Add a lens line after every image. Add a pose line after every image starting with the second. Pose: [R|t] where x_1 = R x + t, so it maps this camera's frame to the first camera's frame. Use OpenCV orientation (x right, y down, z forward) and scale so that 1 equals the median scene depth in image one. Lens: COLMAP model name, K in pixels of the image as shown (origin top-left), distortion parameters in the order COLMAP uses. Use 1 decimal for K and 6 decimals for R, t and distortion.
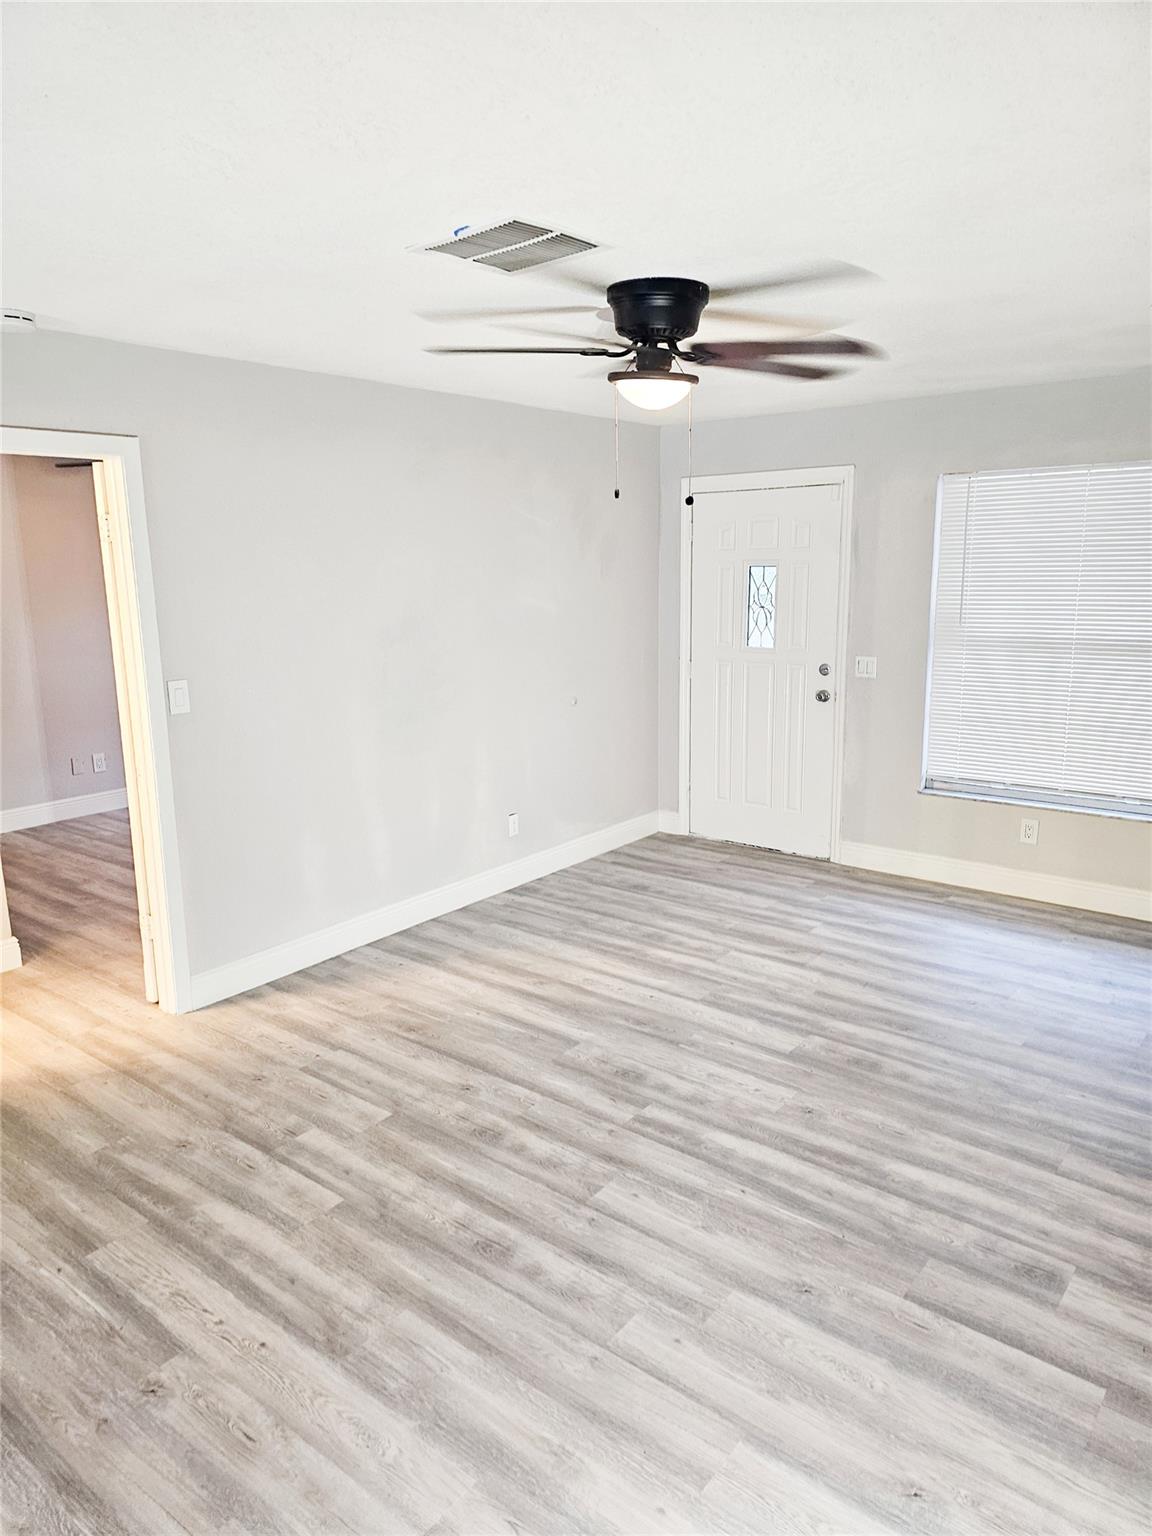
lens RADIAL K [[1048.0, 0, 564.1], [0, 1048.0, 757.0], [0, 0, 1]] dist [0.049568, -0.029104]
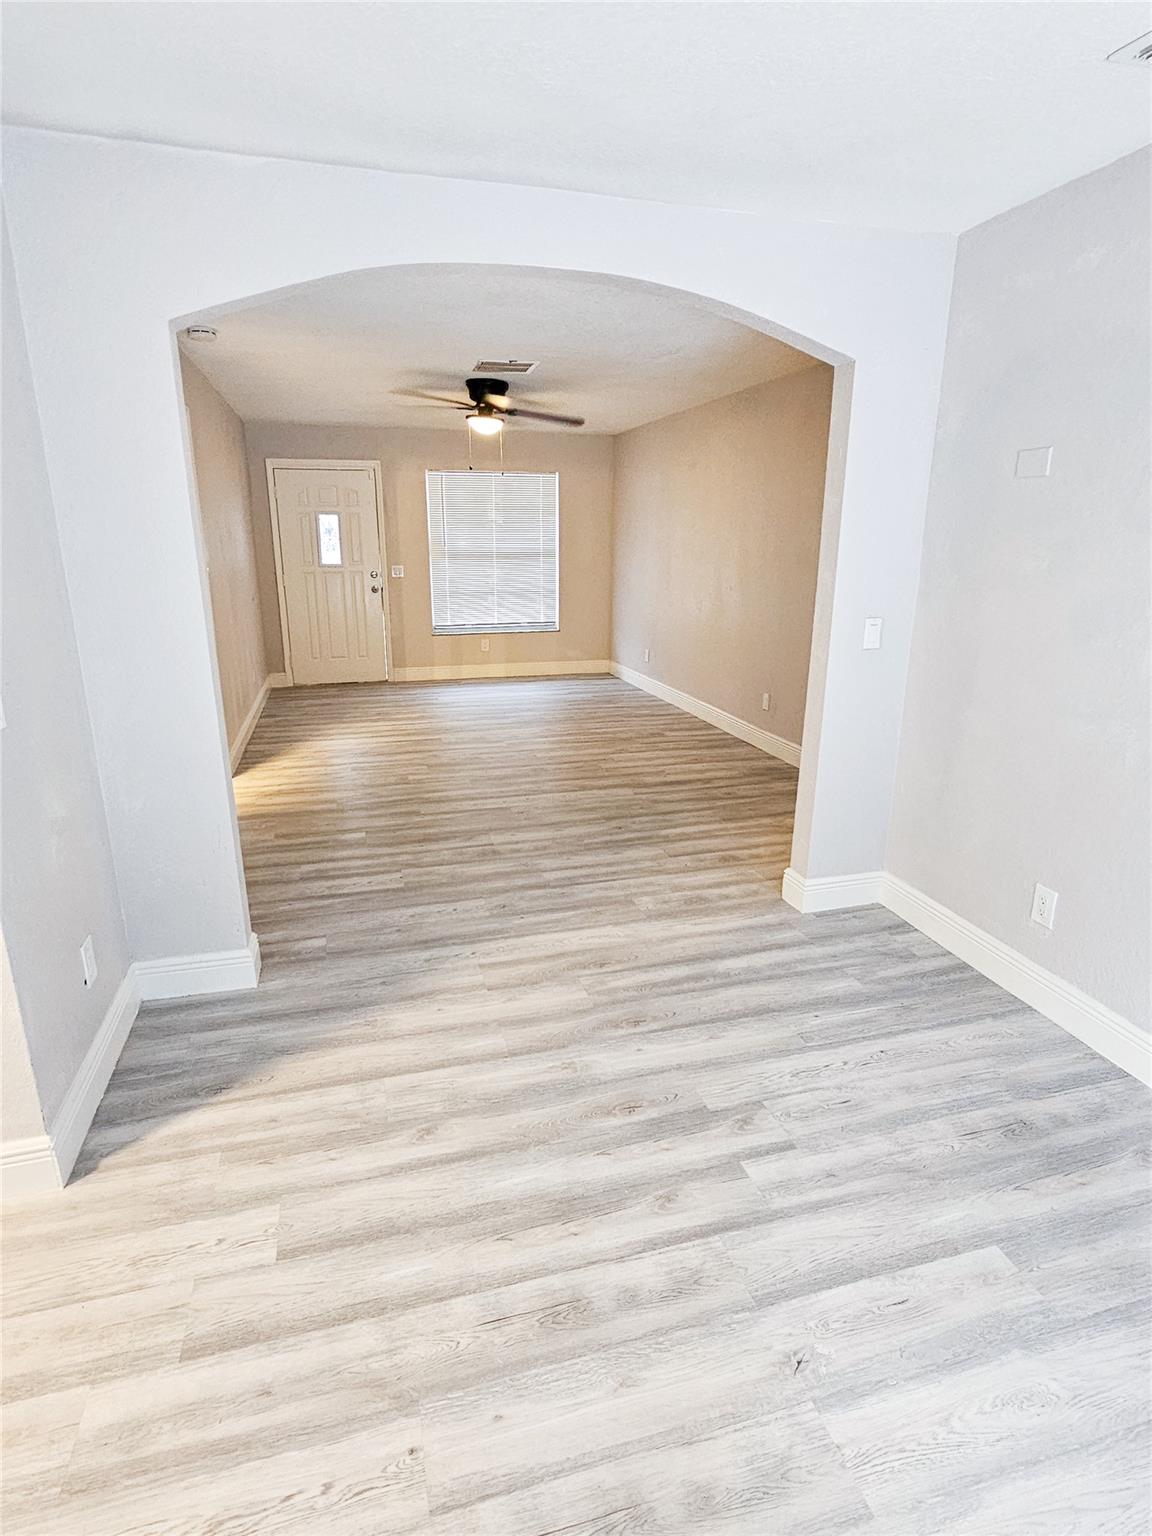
lens RADIAL K [[811.7, 0, 574.8], [0, 811.7, 775.5], [0, 0, 1]] dist [0.007285, -0.000453]
pose [[0.585500, -0.216672, 0.781181, -1.350299], [0.147742, 0.976002, 0.159975, 0.154274], [-0.797096, 0.021748, 0.603461, -0.218472]]
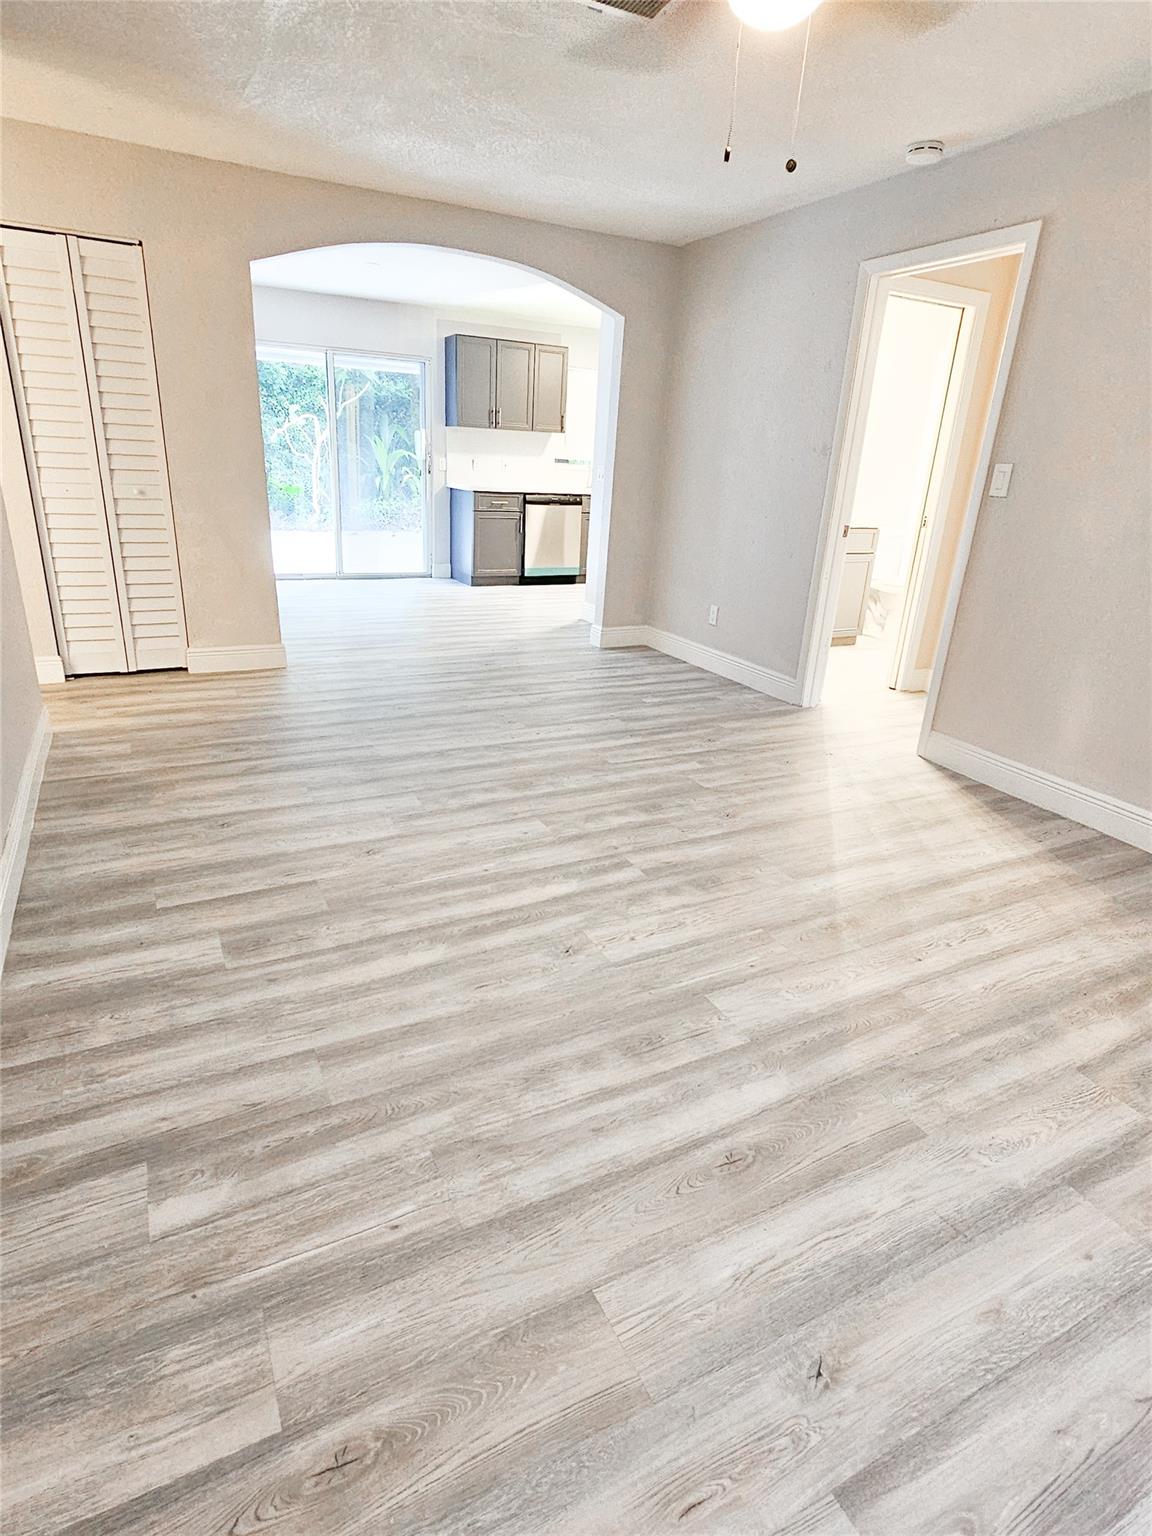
lens RADIAL K [[811.7, 0, 572.0], [0, 811.7, 768.3], [0, 0, 1]] dist [0.007285, -0.000453]
pose [[-0.414532, 0.326031, -0.849628, 0.798107], [-0.219228, 0.870349, 0.440944, -0.090397], [0.883234, 0.369048, -0.289313, 1.224815]]
